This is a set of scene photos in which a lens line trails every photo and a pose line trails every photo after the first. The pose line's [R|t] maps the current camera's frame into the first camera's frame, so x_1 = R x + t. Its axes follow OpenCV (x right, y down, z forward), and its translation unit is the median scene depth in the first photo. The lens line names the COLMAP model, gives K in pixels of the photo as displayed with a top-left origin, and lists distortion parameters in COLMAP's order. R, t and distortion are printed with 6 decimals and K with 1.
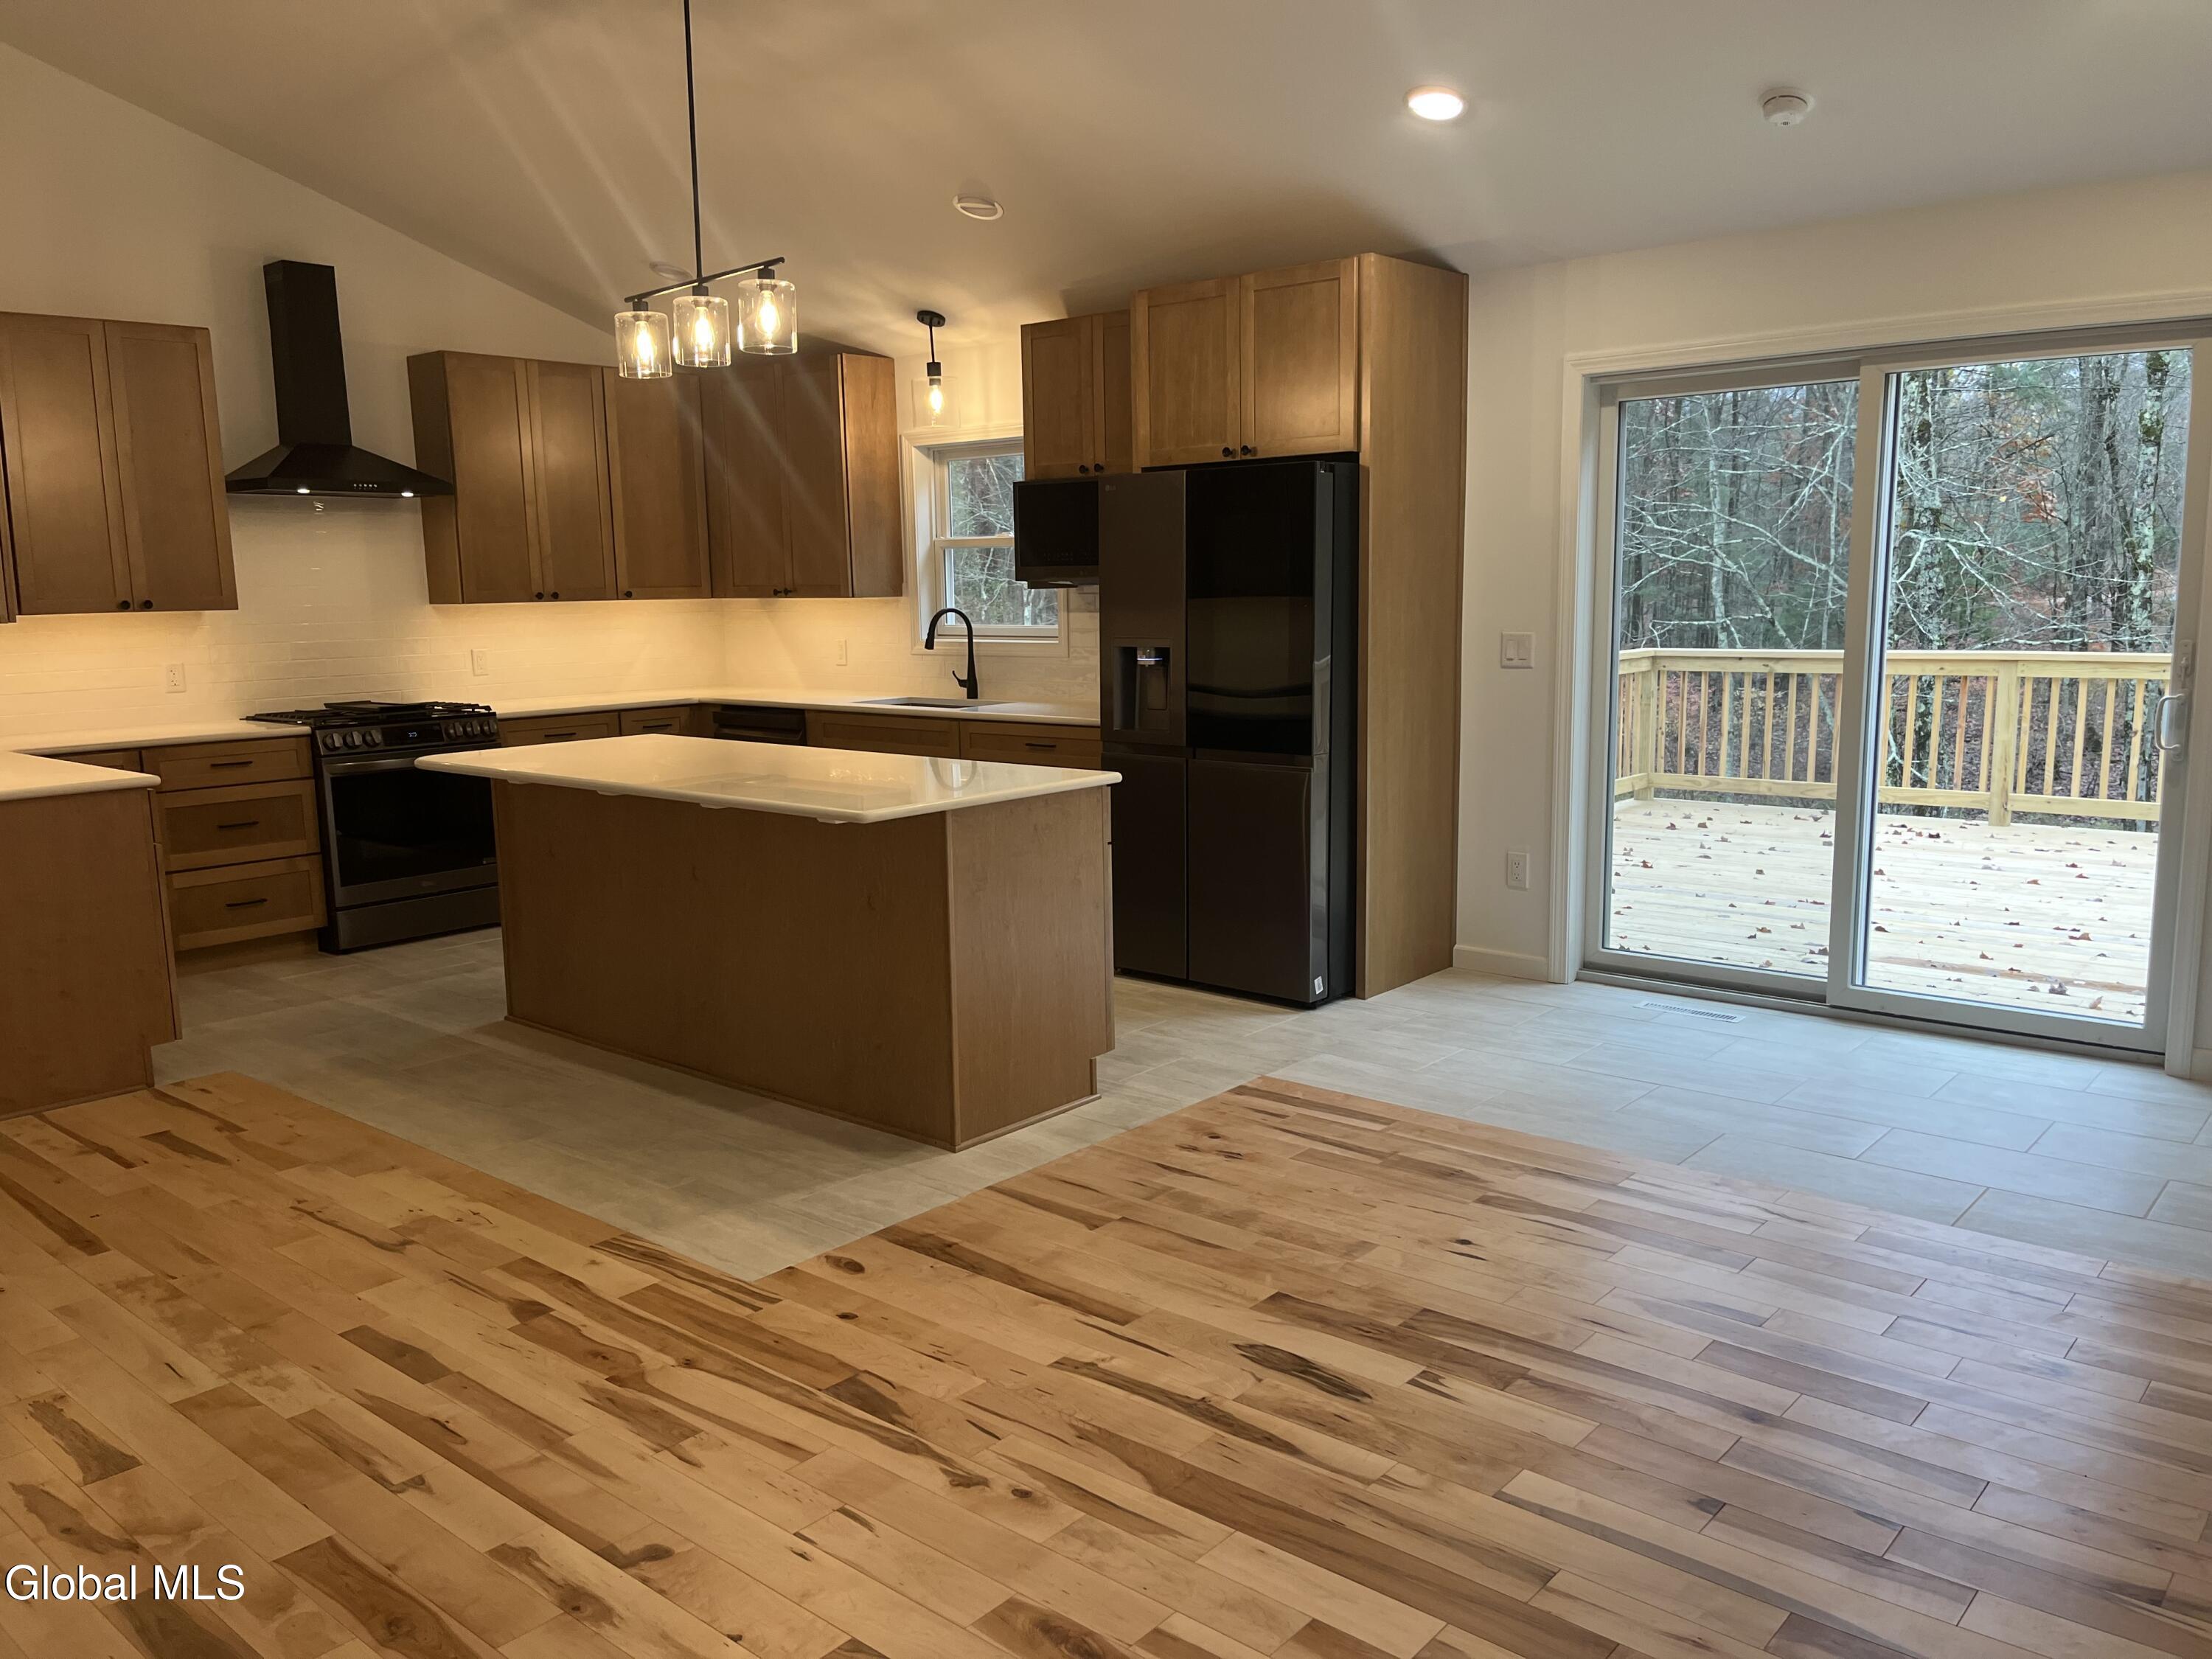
lens RADIAL K [[1670.5, 0, 1101.4], [0, 1670.5, 842.5], [0, 0, 1]] dist [0.073098, -0.094987]
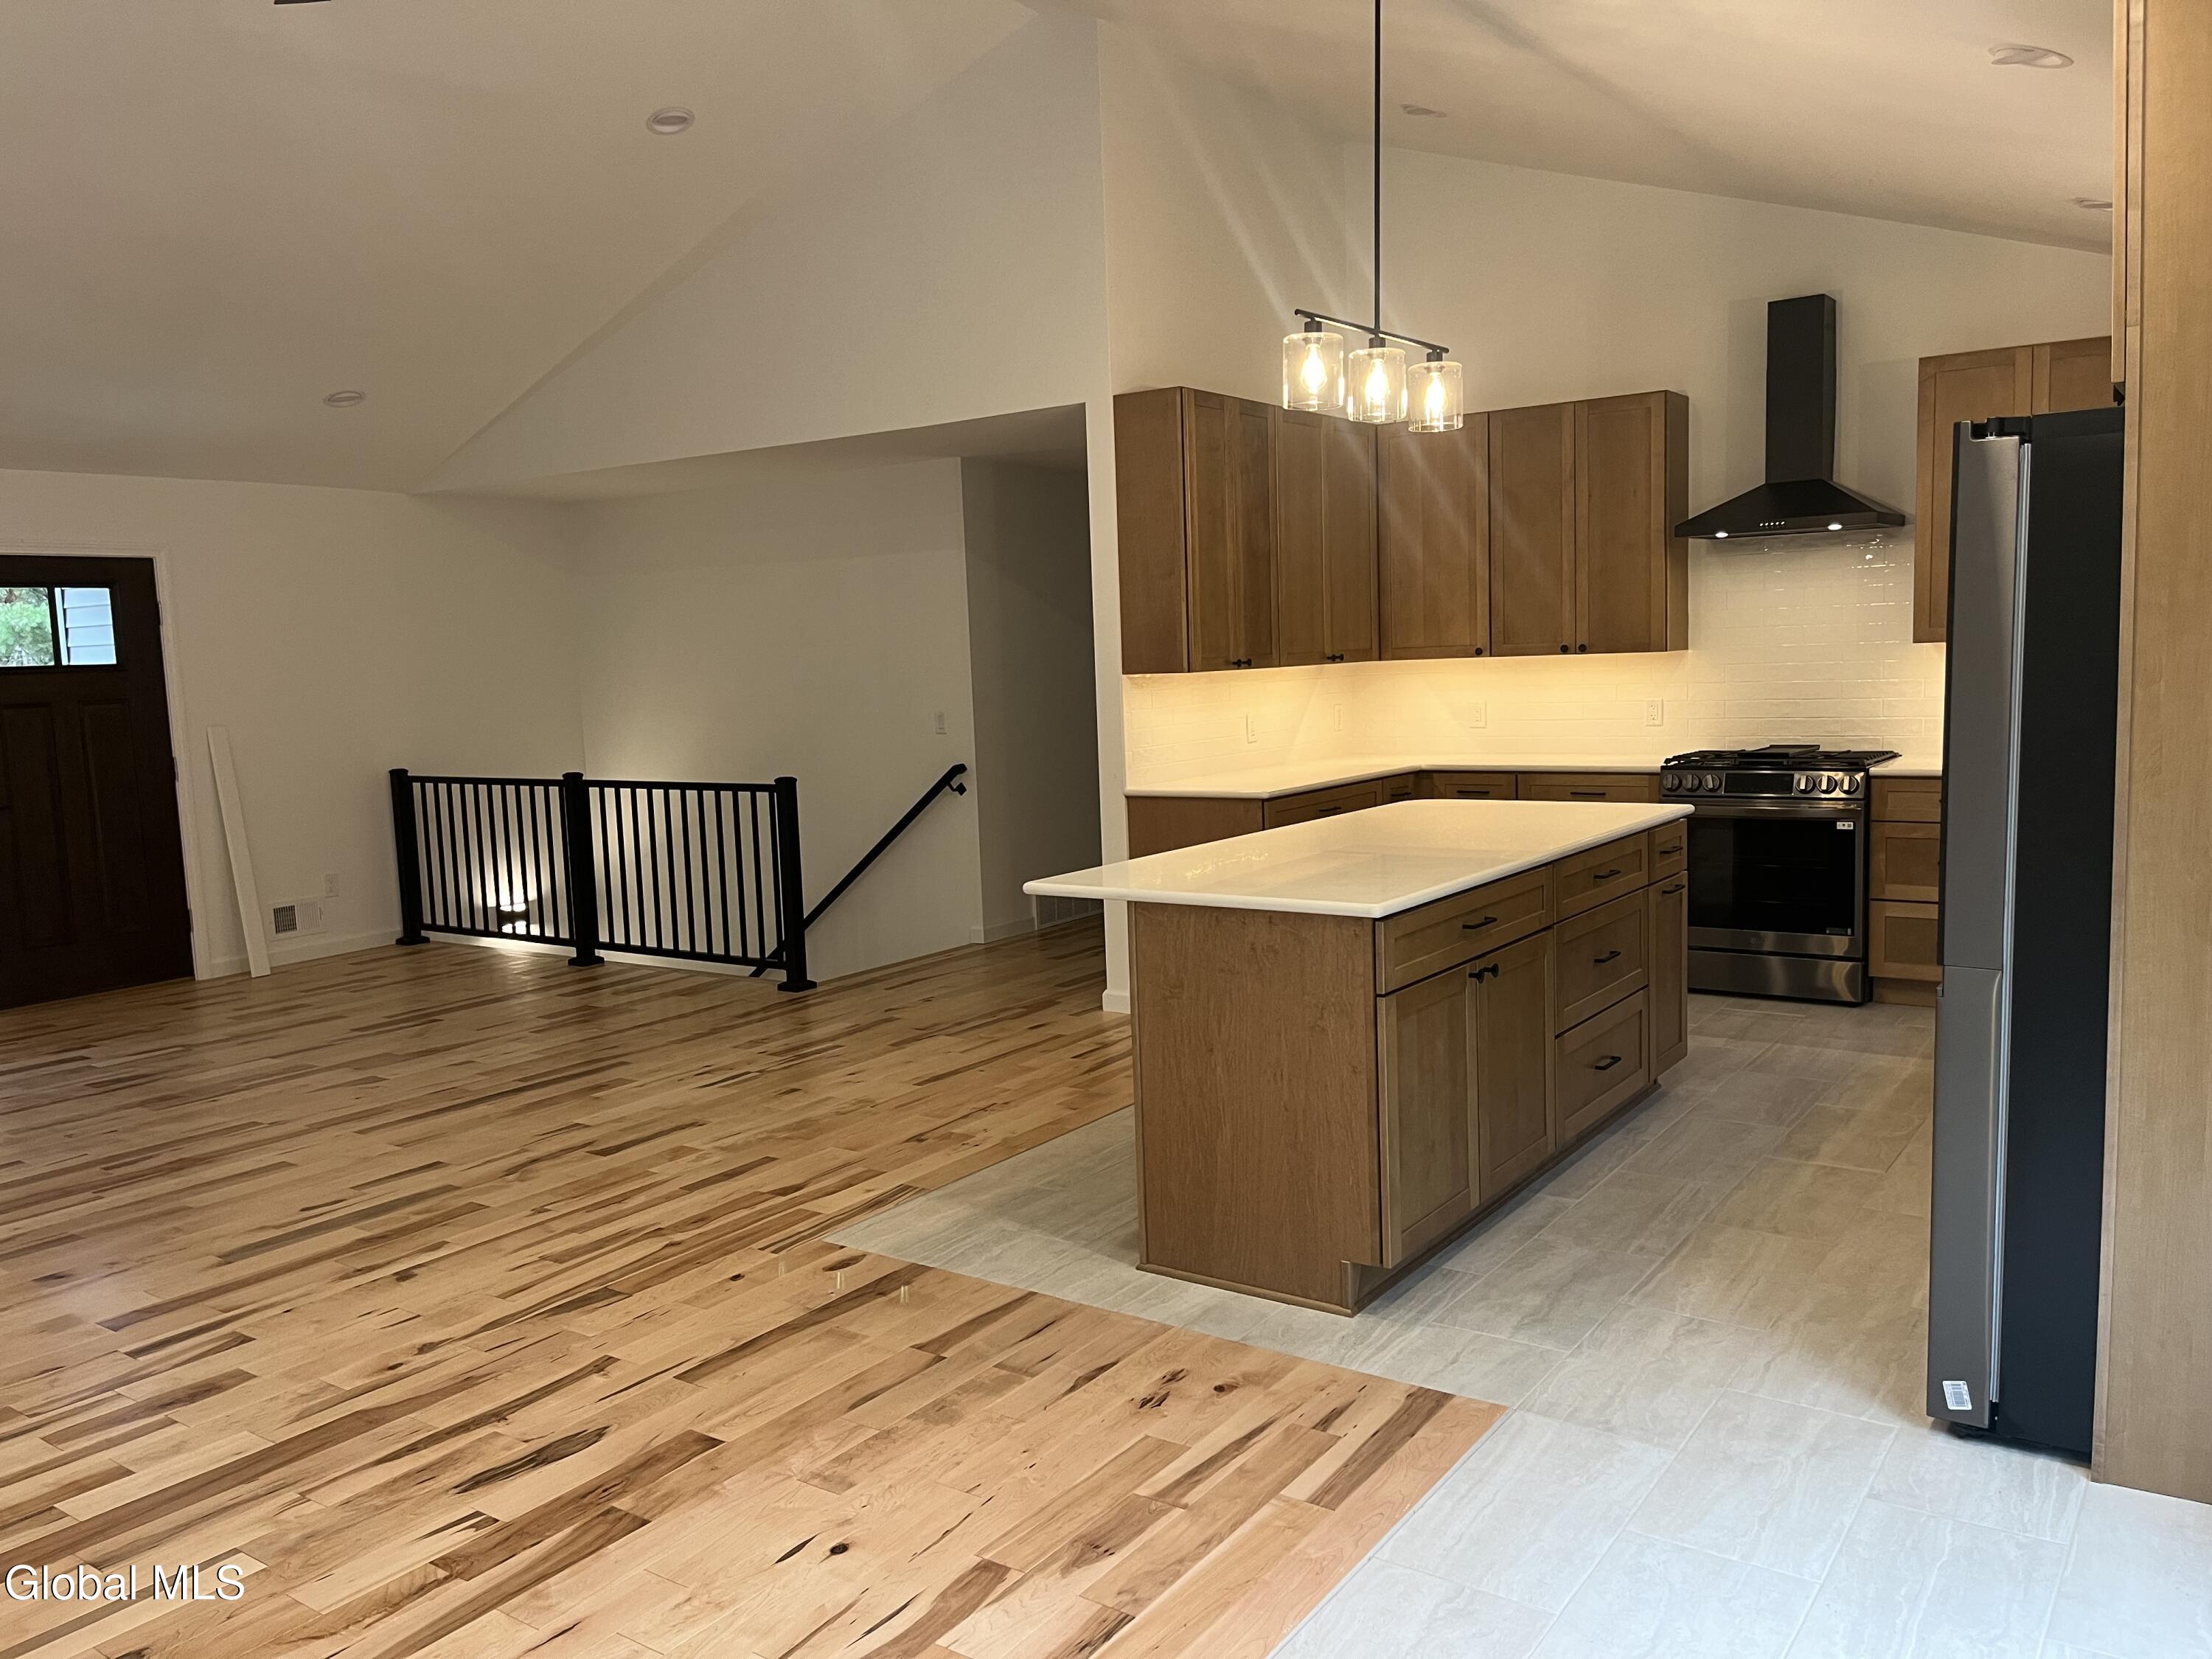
lens RADIAL K [[1675.5, 0, 1109.6], [0, 1675.5, 840.4], [0, 0, 1]] dist [0.076436, -0.100388]
pose [[0.101478, 0.126017, -0.986824, 0.680425], [-0.122427, 0.985987, 0.113321, -0.129879], [0.987276, 0.109314, 0.115484, 0.720436]]
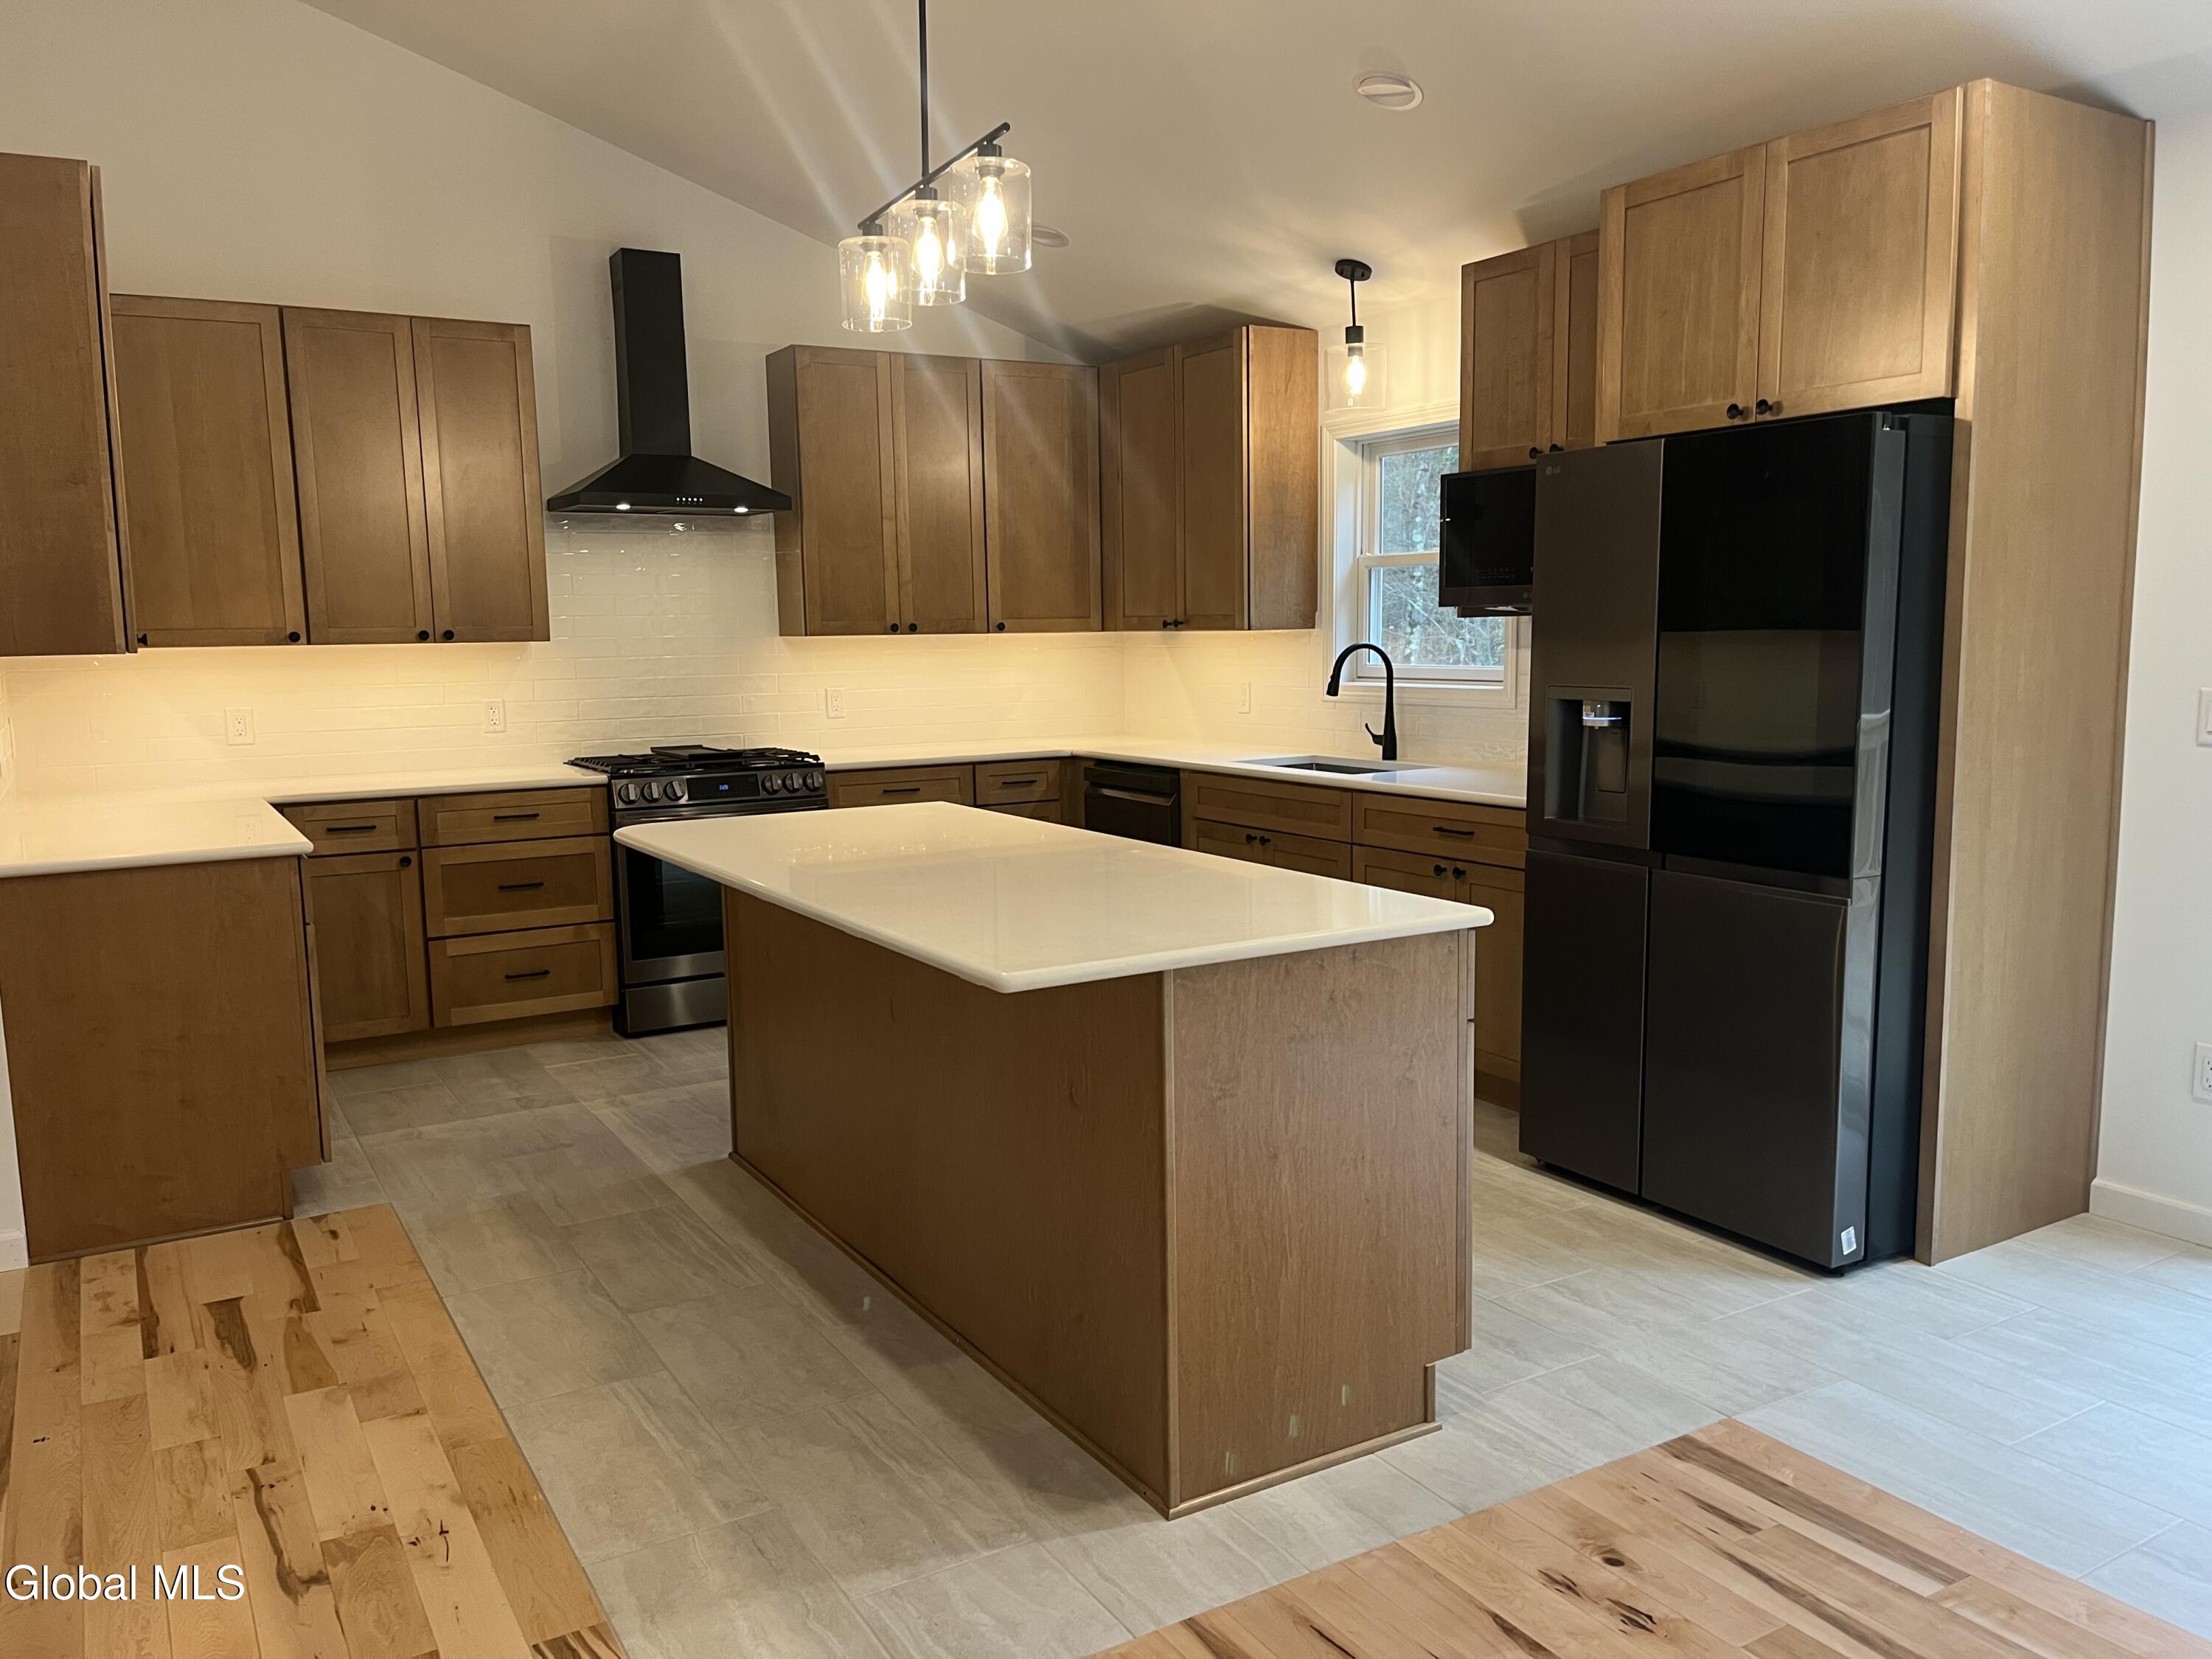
lens RADIAL K [[1675.5, 0, 1109.6], [0, 1675.5, 840.4], [0, 0, 1]] dist [0.076436, -0.100388]
pose [[0.949443, 0.043525, -0.310908, 0.063739], [-0.050398, 0.998630, -0.014101, -0.046970], [0.309868, 0.029058, 0.950335, 0.332276]]
